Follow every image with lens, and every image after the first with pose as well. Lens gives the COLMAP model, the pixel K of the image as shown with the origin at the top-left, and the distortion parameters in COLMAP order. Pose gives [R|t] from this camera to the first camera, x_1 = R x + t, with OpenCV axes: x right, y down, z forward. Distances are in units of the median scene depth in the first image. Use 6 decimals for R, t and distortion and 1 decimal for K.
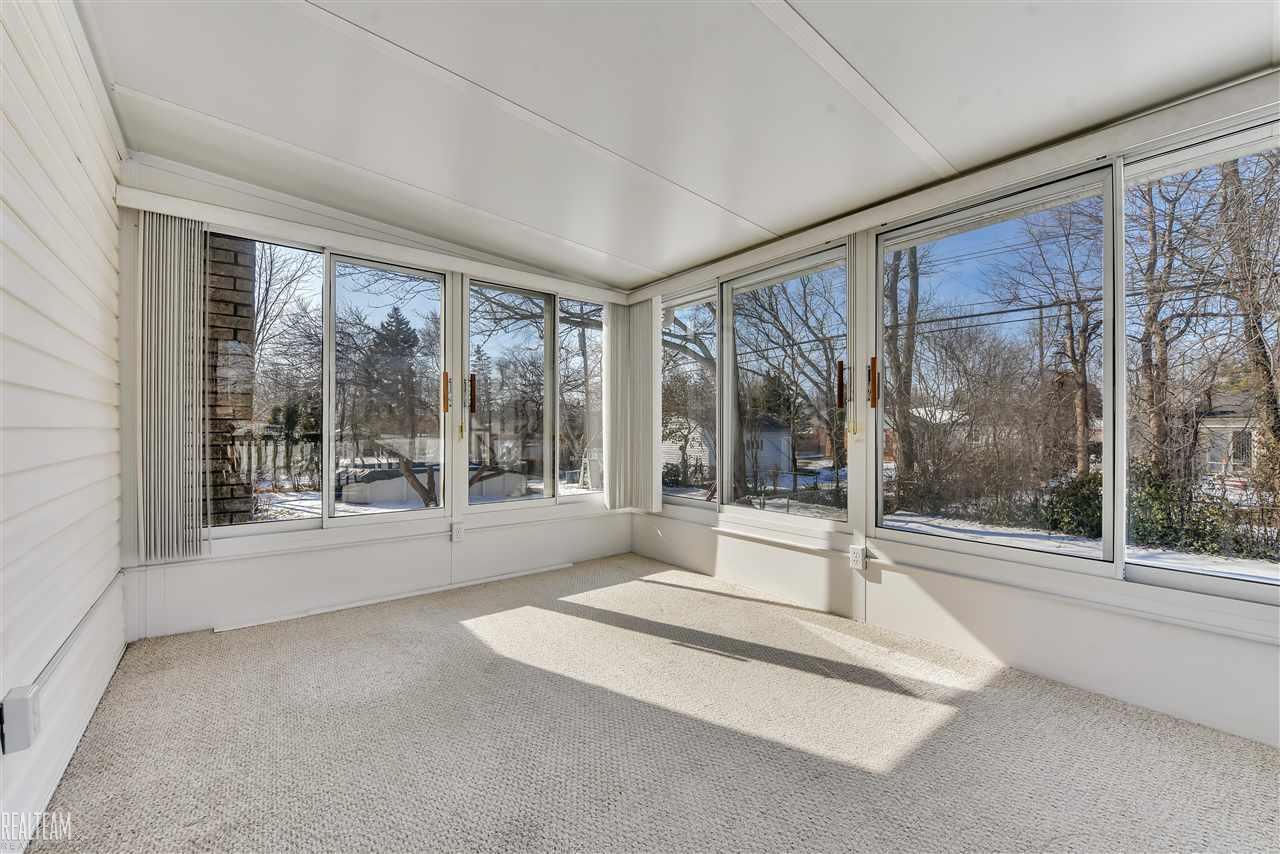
lens RADIAL K [[505.4, 0, 640.0], [0, 505.4, 427.0], [0, 0, 1]] dist [0.000929, -0.006229]
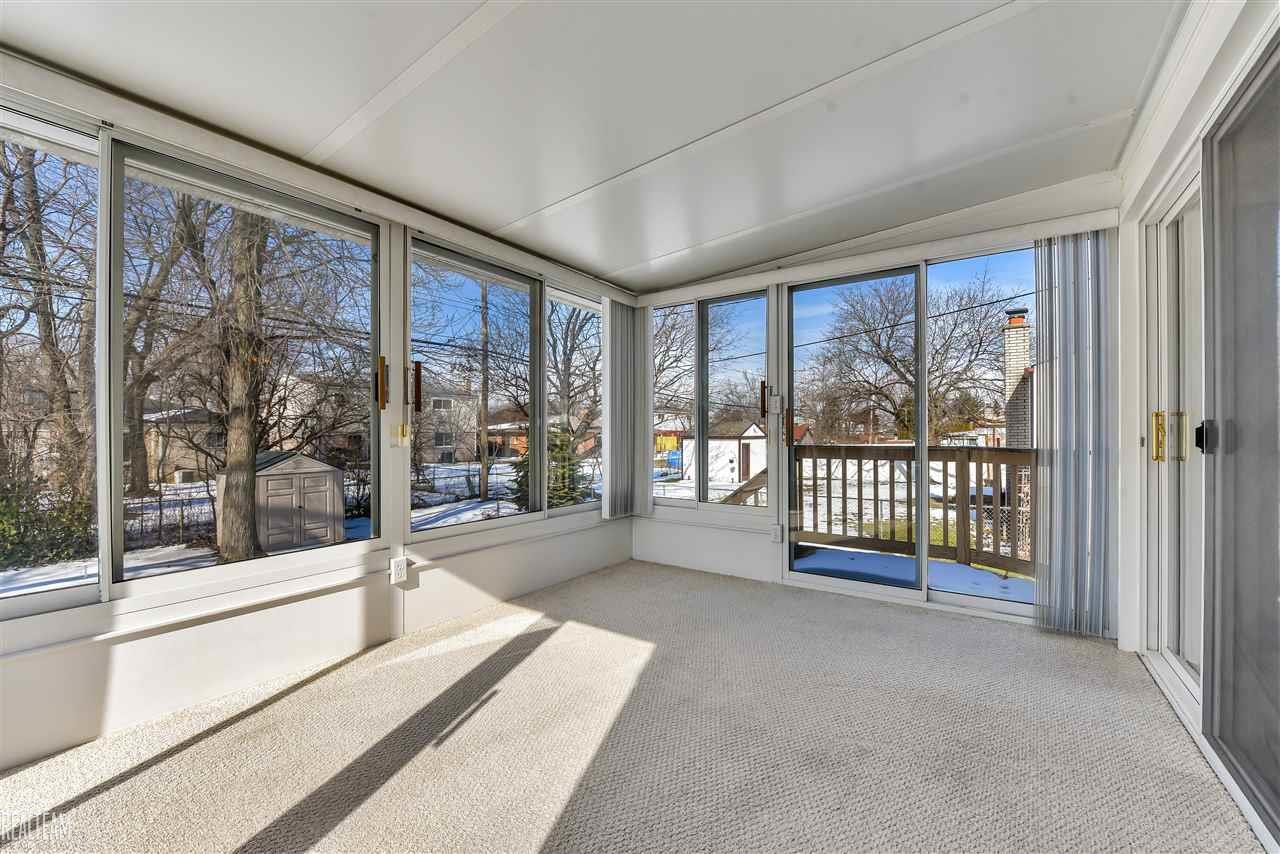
lens RADIAL K [[519.2, 0, 645.0], [0, 519.2, 430.5], [0, 0, 1]] dist [-0.009392, -0.000213]
pose [[-0.287640, 0.005409, 0.957723, -0.646250], [-0.003915, 0.999969, -0.006823, 0.003944], [-0.957731, -0.005712, -0.287609, 0.873975]]
